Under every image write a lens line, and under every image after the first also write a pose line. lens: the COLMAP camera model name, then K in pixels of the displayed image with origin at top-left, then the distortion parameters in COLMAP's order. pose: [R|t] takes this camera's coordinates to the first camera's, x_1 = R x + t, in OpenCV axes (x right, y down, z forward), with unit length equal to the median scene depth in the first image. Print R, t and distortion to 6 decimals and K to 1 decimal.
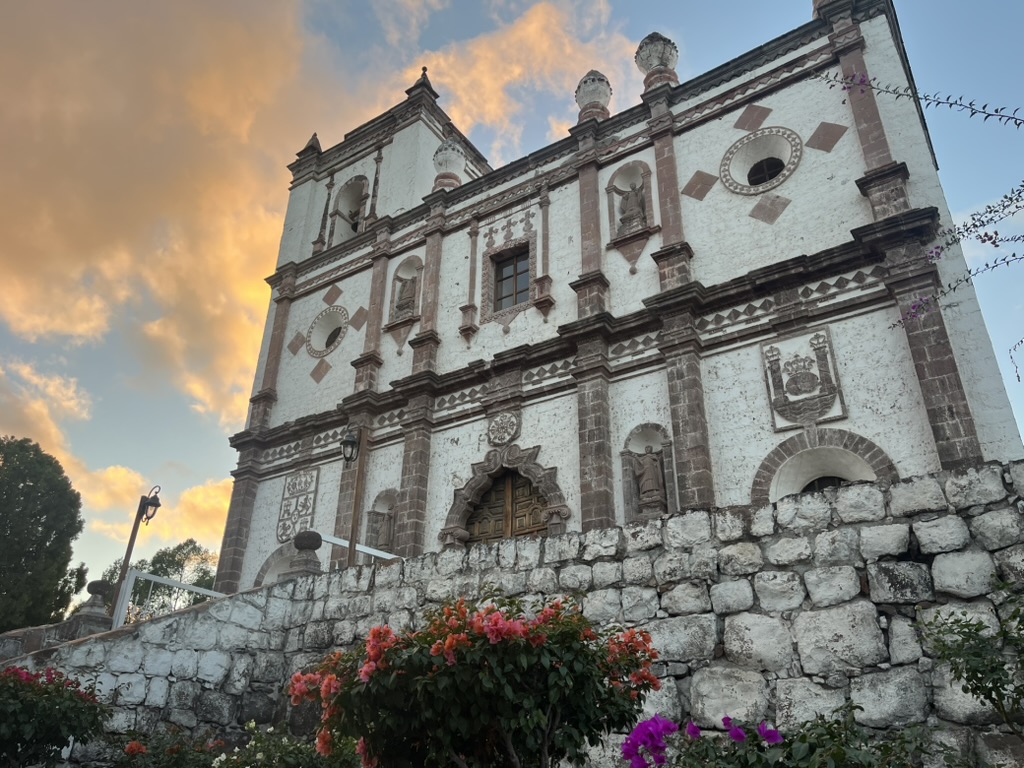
lens RADIAL K [[773.8, 0, 521.2], [0, 773.8, 376.7], [0, 0, 1]] dist [0.076778, -0.094728]
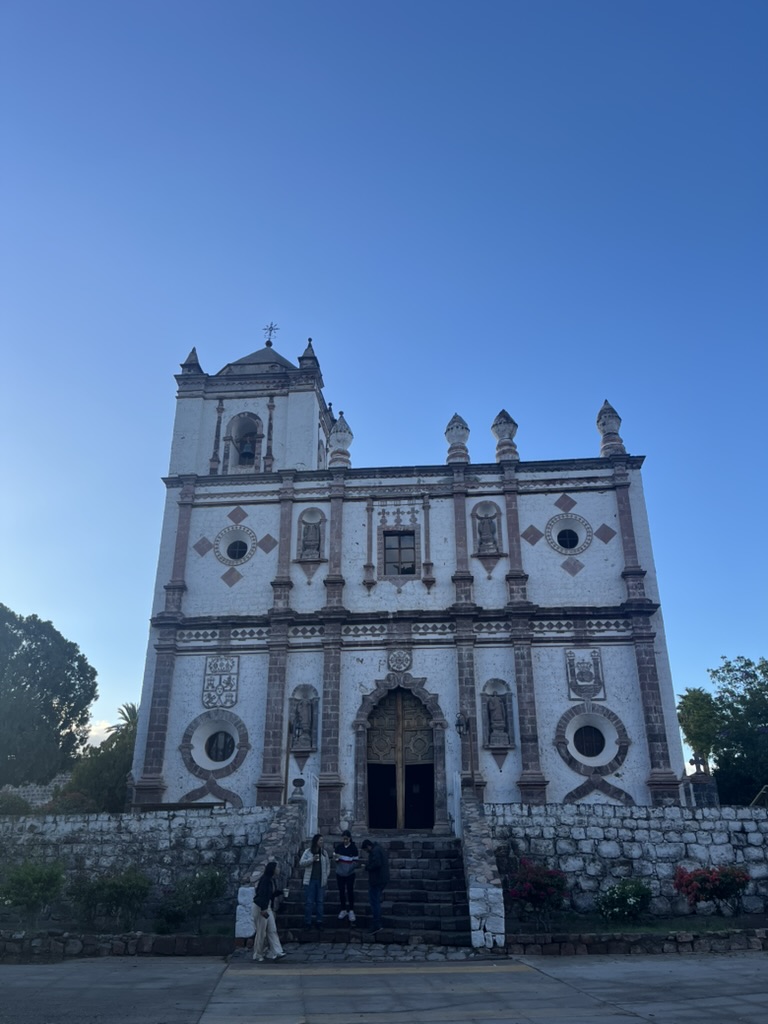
lens RADIAL K [[773.8, 0, 387.9], [0, 773.8, 513.2], [0, 0, 1]] dist [0.076778, -0.094728]
pose [[0.882300, 0.179335, 0.435184, -0.792424], [-0.214957, 0.976046, 0.033590, -0.277451], [-0.418735, -0.123183, 0.899715, -0.392322]]
